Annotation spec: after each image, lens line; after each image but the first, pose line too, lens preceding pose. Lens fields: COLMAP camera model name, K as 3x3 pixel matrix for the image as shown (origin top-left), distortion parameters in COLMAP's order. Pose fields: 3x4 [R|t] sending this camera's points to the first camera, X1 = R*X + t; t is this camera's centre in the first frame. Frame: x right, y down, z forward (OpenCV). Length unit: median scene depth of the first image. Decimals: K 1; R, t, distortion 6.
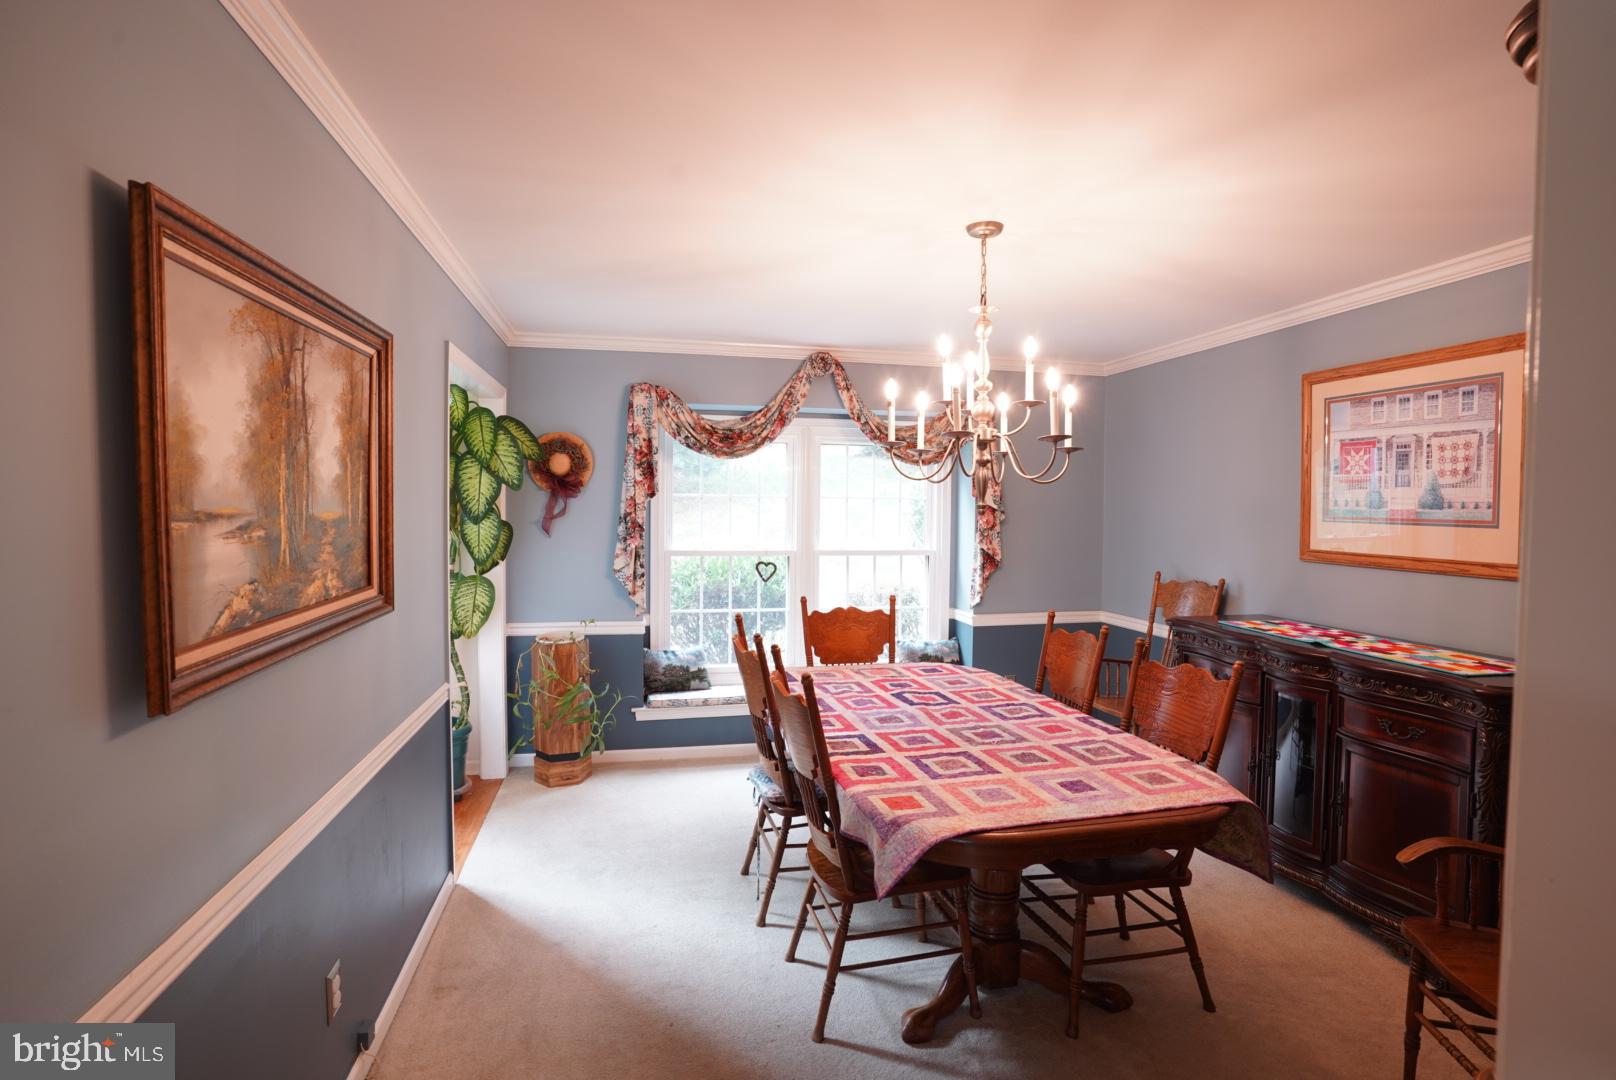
lens RADIAL K [[790.8, 0, 809.9], [0, 790.8, 535.9], [0, 0, 1]] dist [-0.084161, 0.037278]
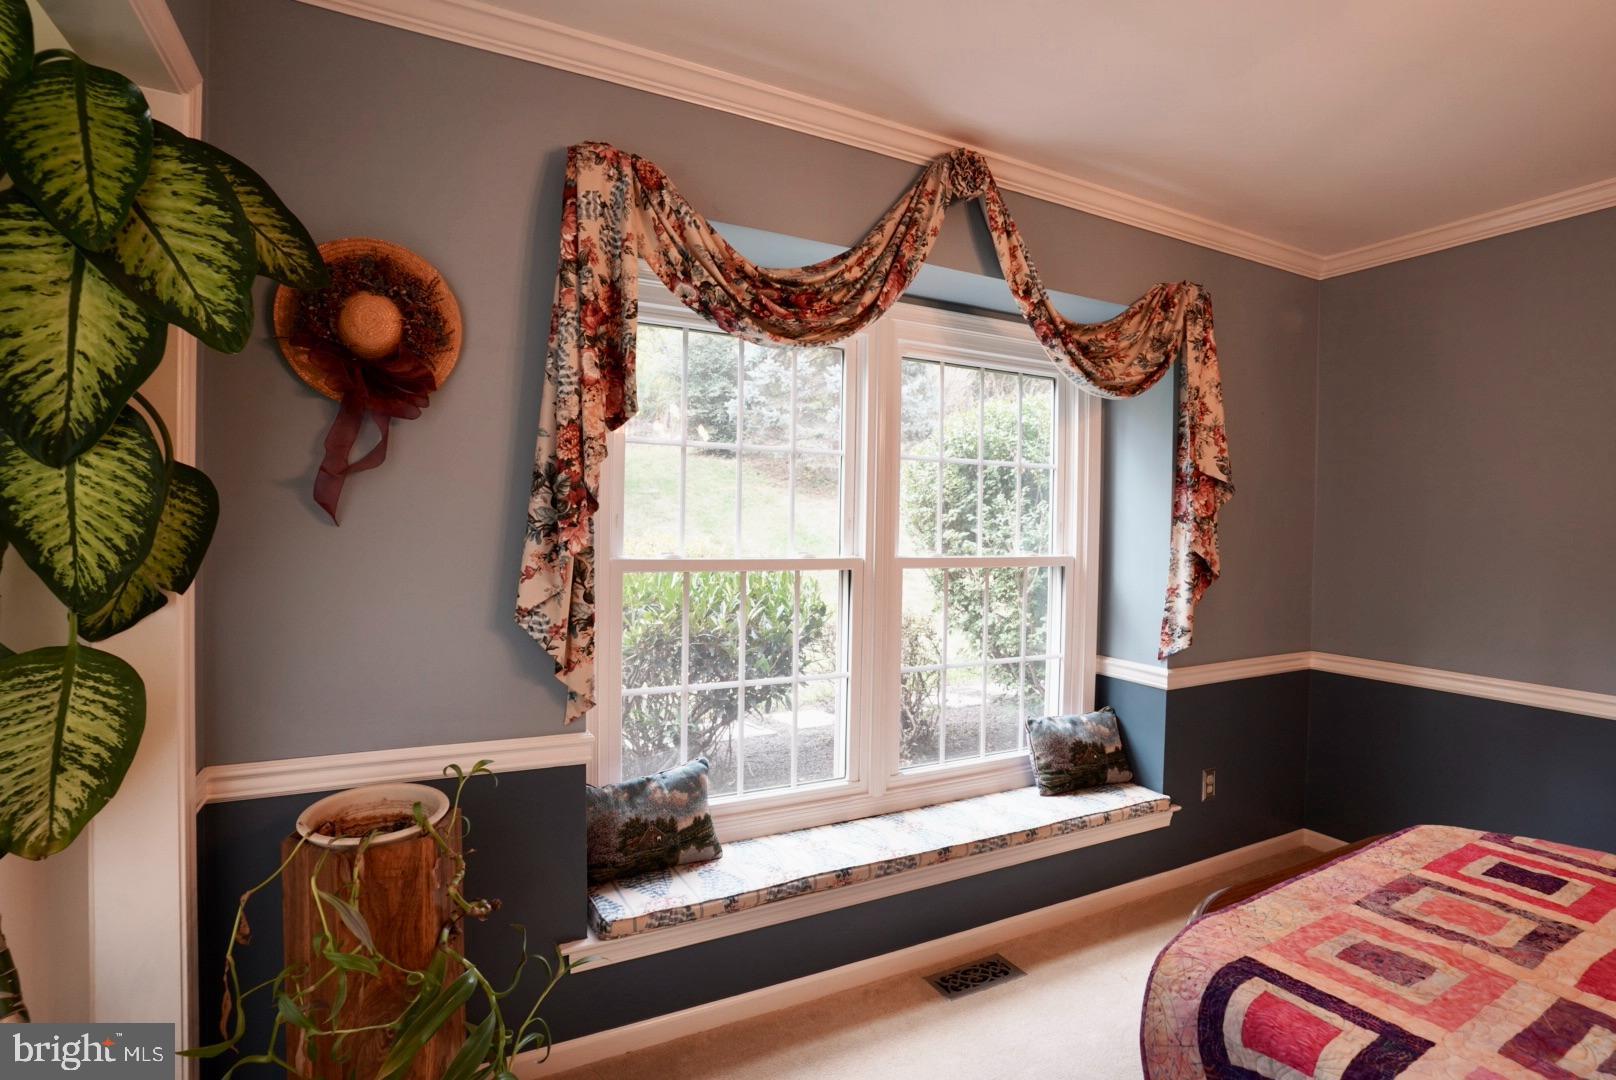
lens RADIAL K [[790.8, 0, 809.9], [0, 790.8, 535.9], [0, 0, 1]] dist [-0.084161, 0.037278]
pose [[0.965633, 0.002000, 0.259901, -0.210610], [0.001815, 0.999894, -0.014437, 0.012711], [-0.259903, 0.014413, 0.965527, 0.591439]]
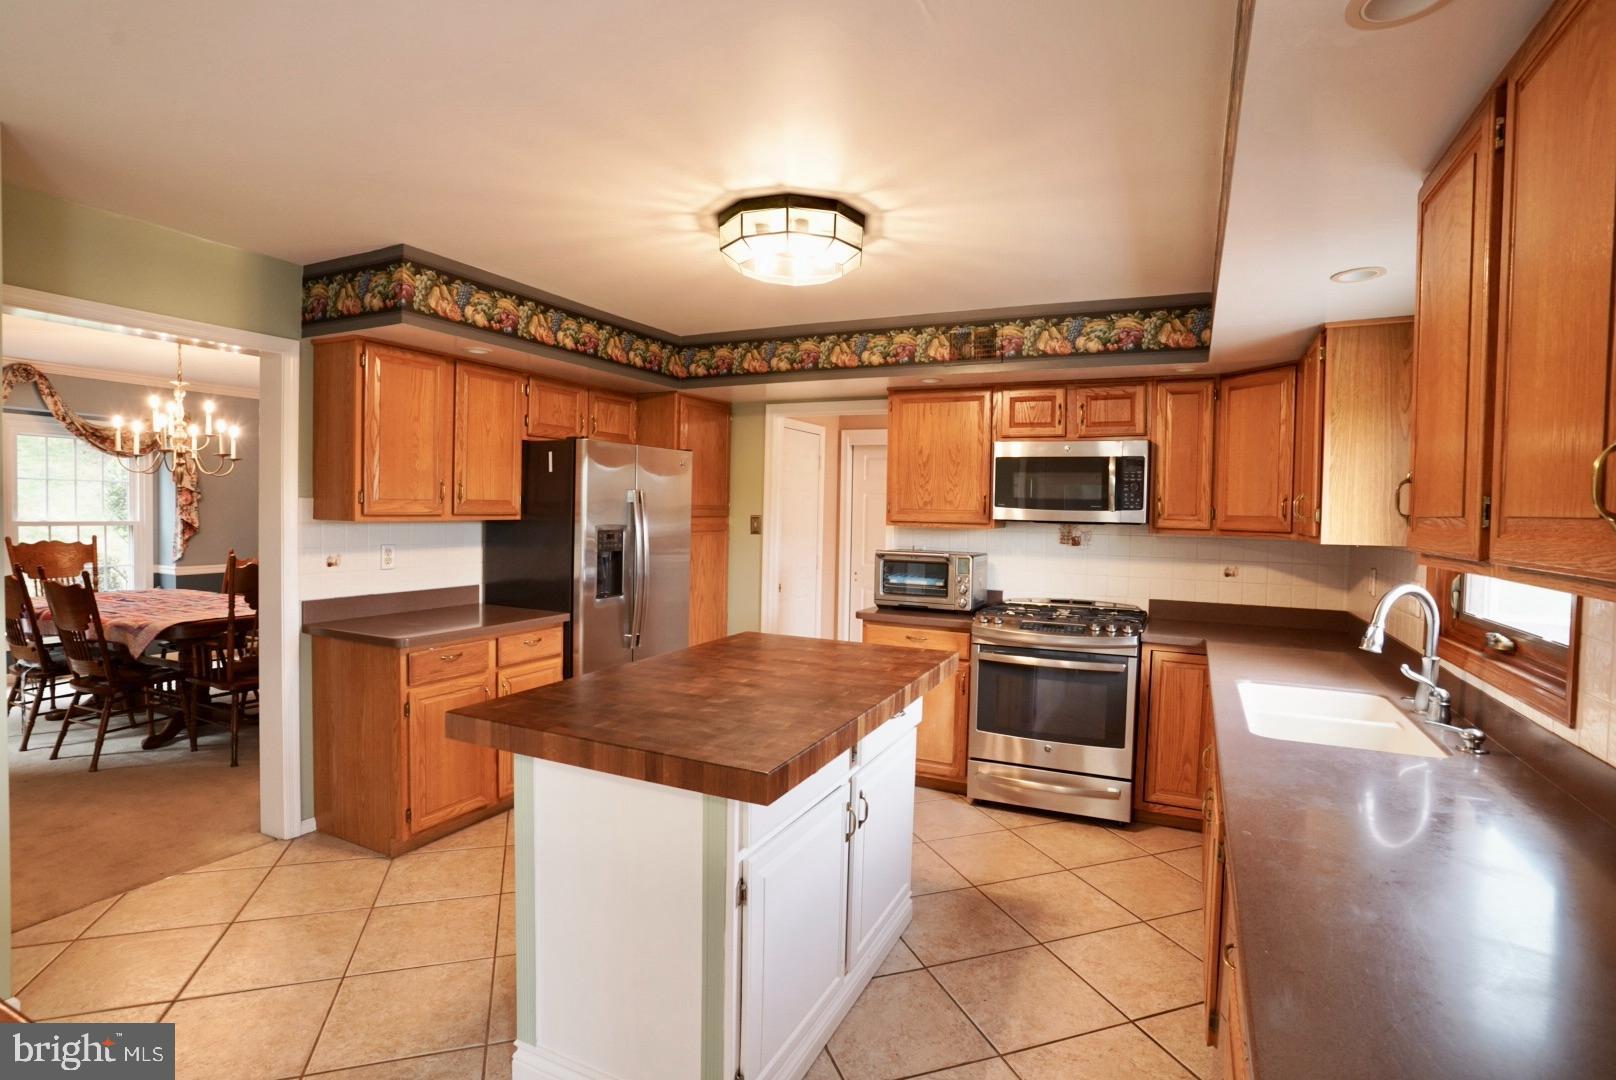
lens RADIAL K [[790.8, 0, 809.9], [0, 790.8, 535.9], [0, 0, 1]] dist [-0.084161, 0.037278]
pose [[0.619612, -0.019673, 0.784661, -0.165043], [0.009551, 0.999801, 0.017524, 0.036917], [-0.784850, -0.003364, 0.619677, -0.787088]]
